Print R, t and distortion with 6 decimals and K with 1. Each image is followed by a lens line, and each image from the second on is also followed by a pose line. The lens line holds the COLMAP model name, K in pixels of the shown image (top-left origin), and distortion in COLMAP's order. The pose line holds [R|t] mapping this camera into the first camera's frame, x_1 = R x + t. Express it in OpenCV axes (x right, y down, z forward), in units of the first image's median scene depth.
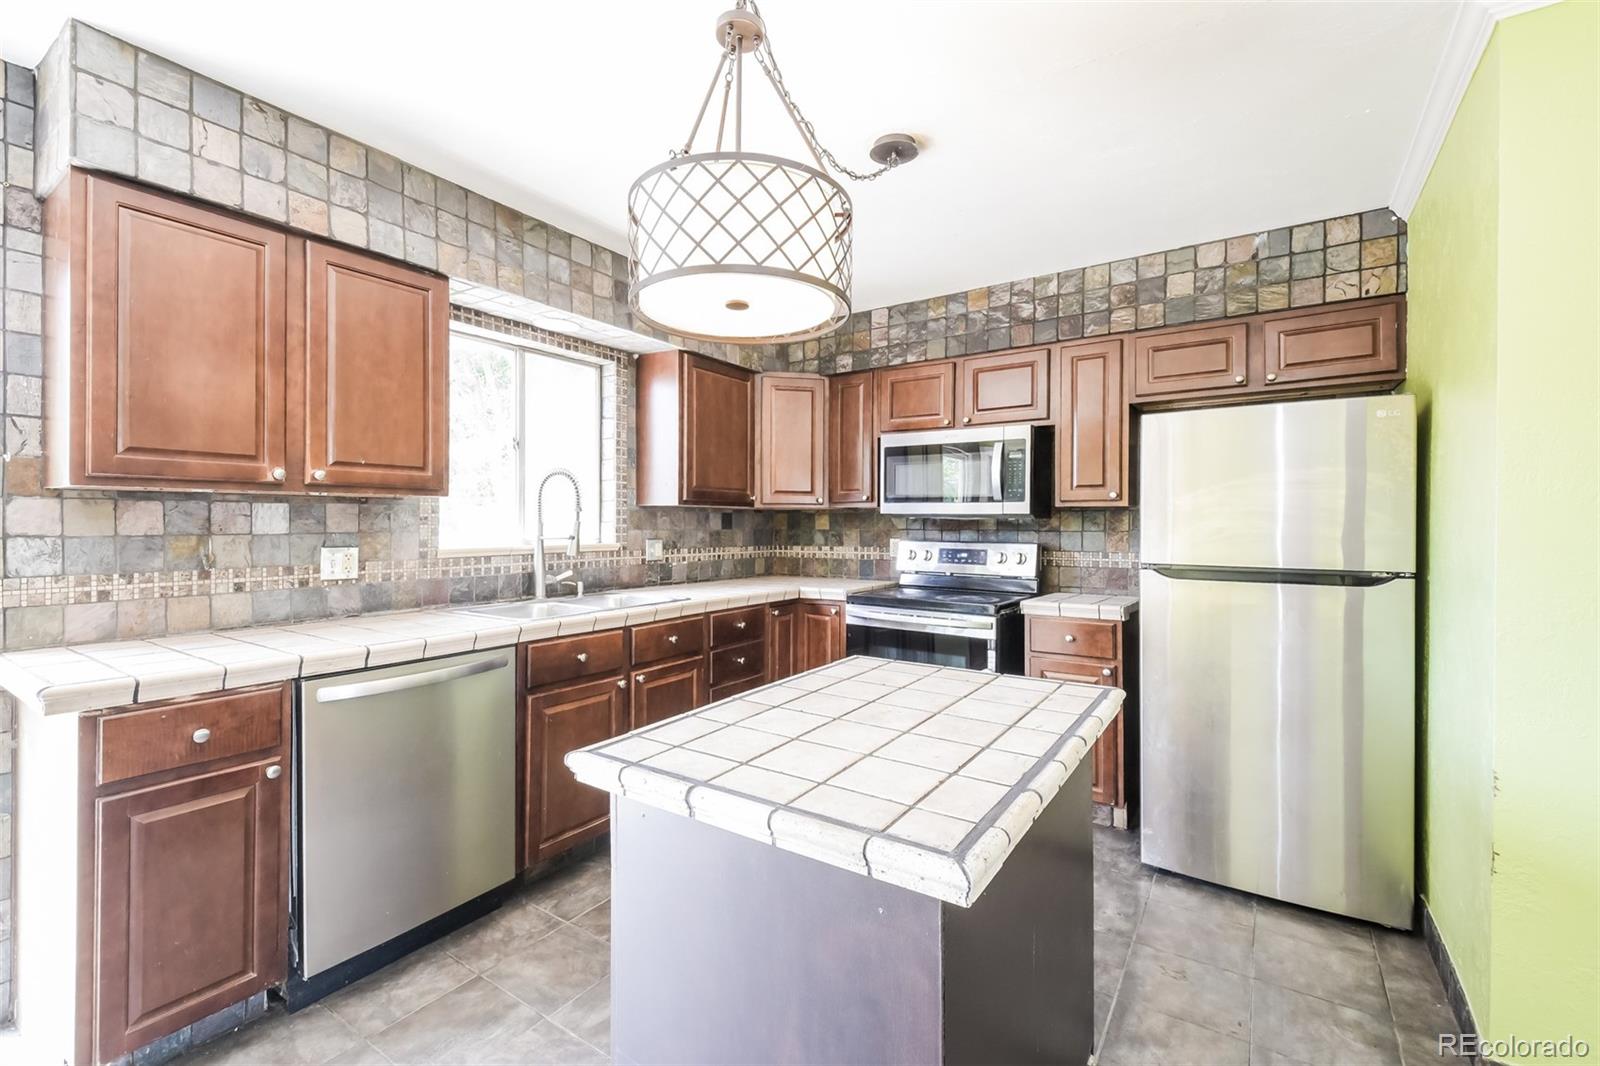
lens RADIAL K [[688.5, 0, 787.5], [0, 688.5, 527.0], [0, 0, 1]] dist [0.037243, -0.017967]
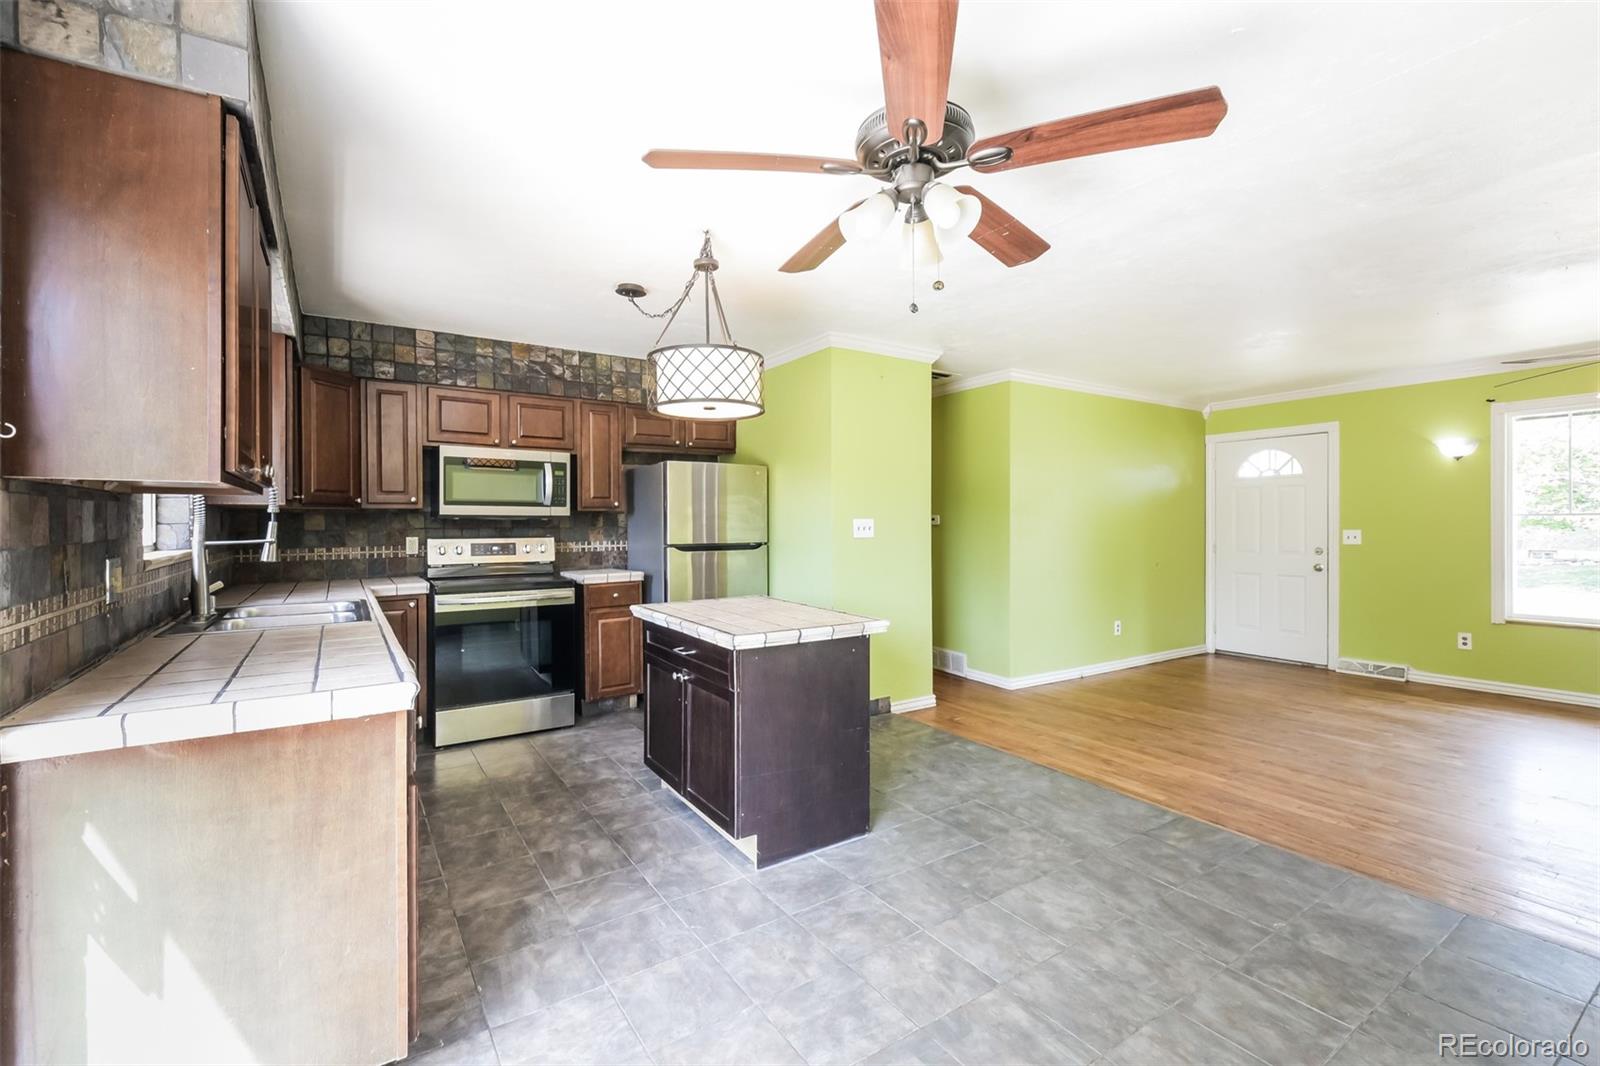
lens RADIAL K [[688.5, 0, 797.5], [0, 688.5, 523.5], [0, 0, 1]] dist [0.037243, -0.017967]
pose [[0.377974, -0.007602, 0.925785, -0.754913], [0.010837, 0.999934, 0.003787, -0.002676], [-0.925753, 0.008602, 0.378031, 0.024303]]
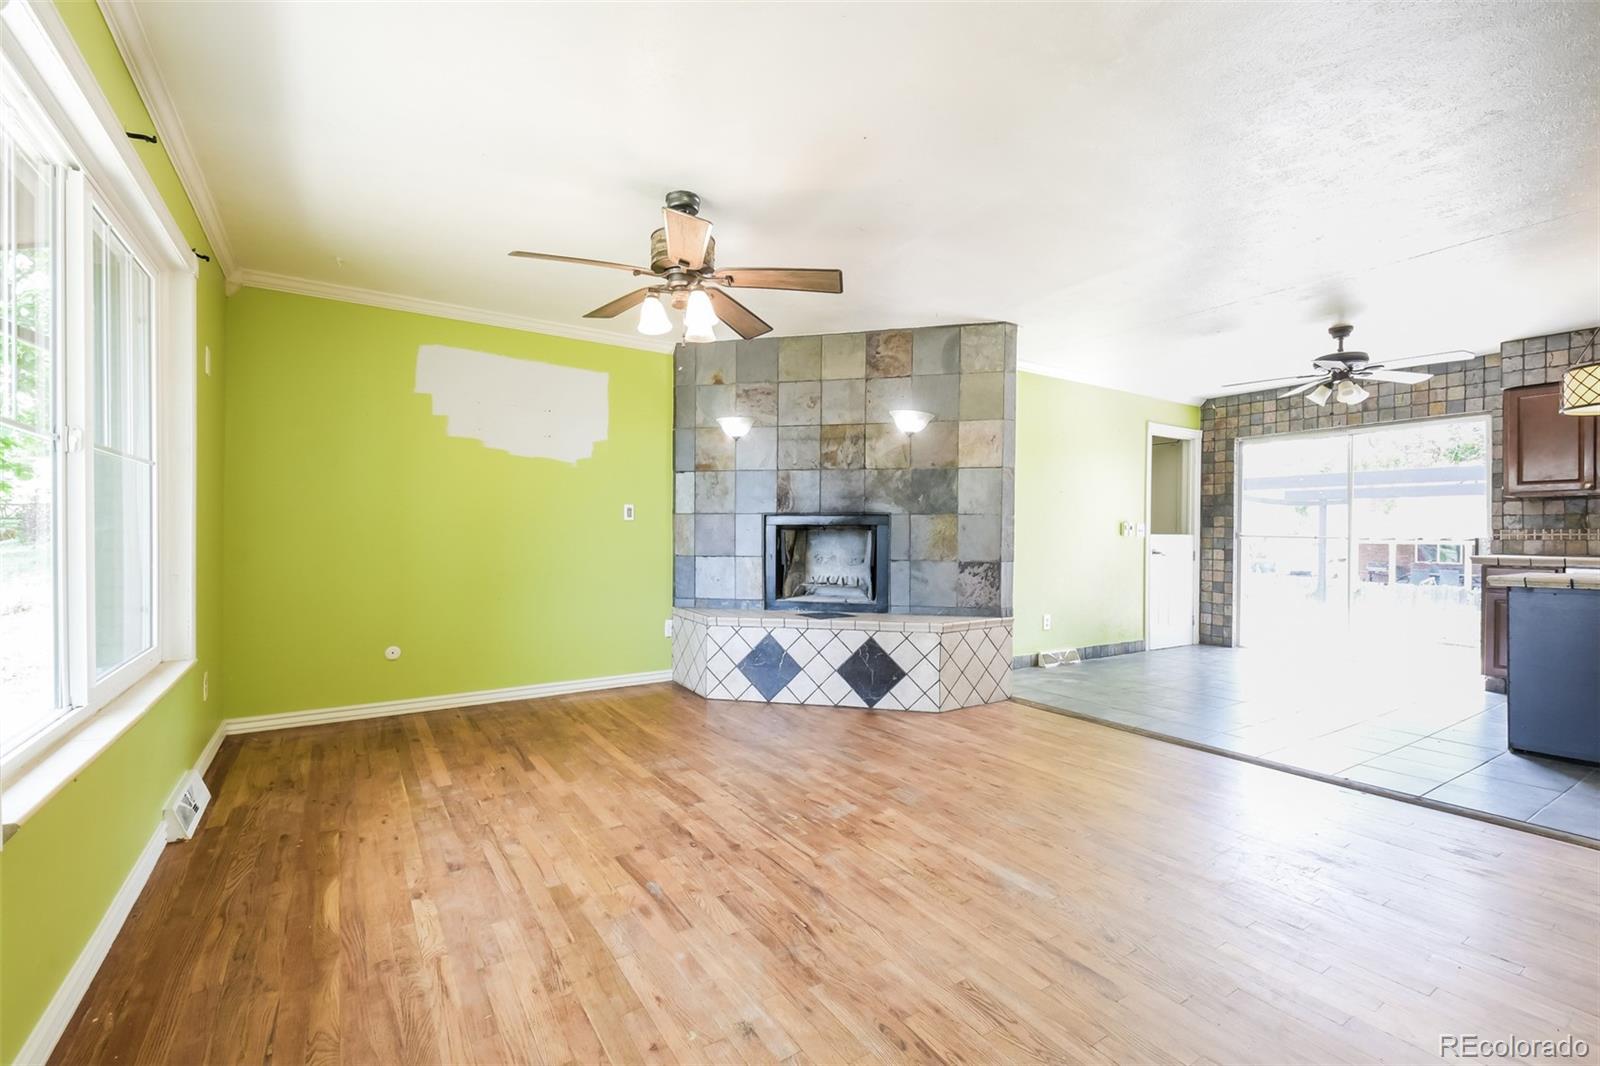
lens RADIAL K [[688.5, 0, 789.3], [0, 688.5, 538.5], [0, 0, 1]] dist [0.037243, -0.017967]
pose [[-0.390257, -0.002938, -0.920701, 1.446148], [-0.012138, 0.999924, 0.001954, 0.073867], [0.920626, 0.011938, -0.390263, -0.317322]]
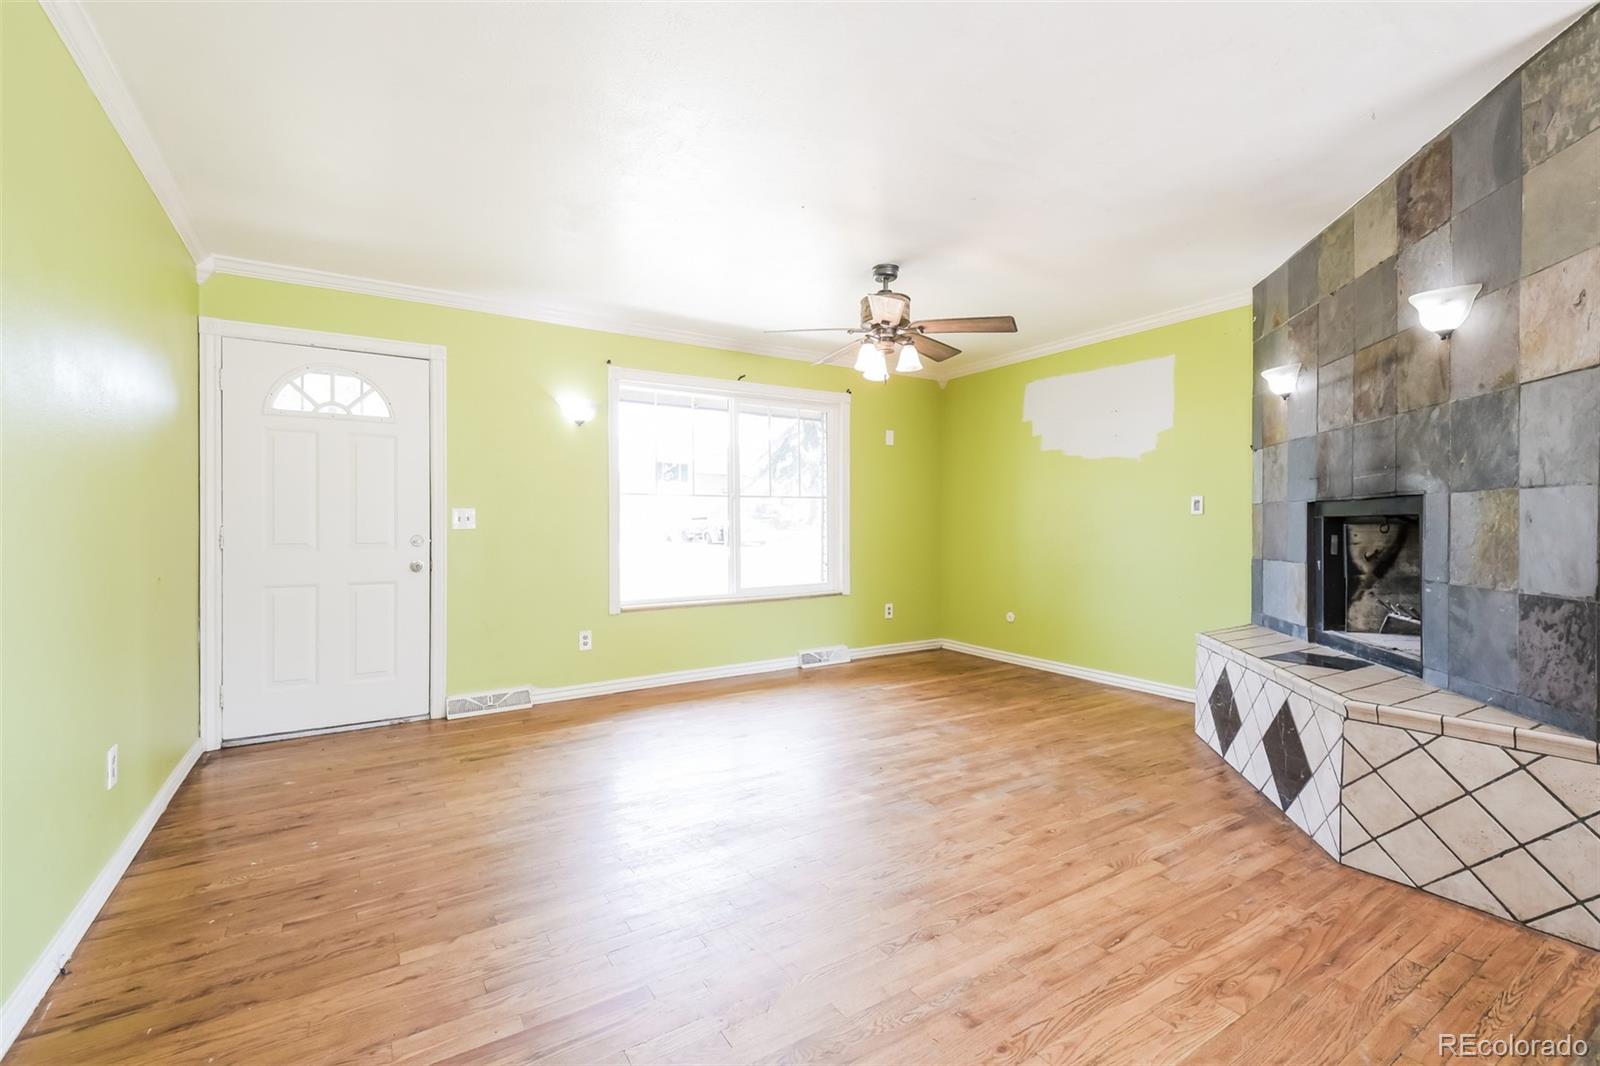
lens RADIAL K [[688.5, 0, 795.7], [0, 688.5, 529.3], [0, 0, 1]] dist [0.037243, -0.017967]
pose [[-0.917806, -0.008151, 0.396945, 0.406648], [-0.003095, 0.999906, 0.013378, 0.055110], [-0.397017, 0.011050, -0.917745, 0.282064]]
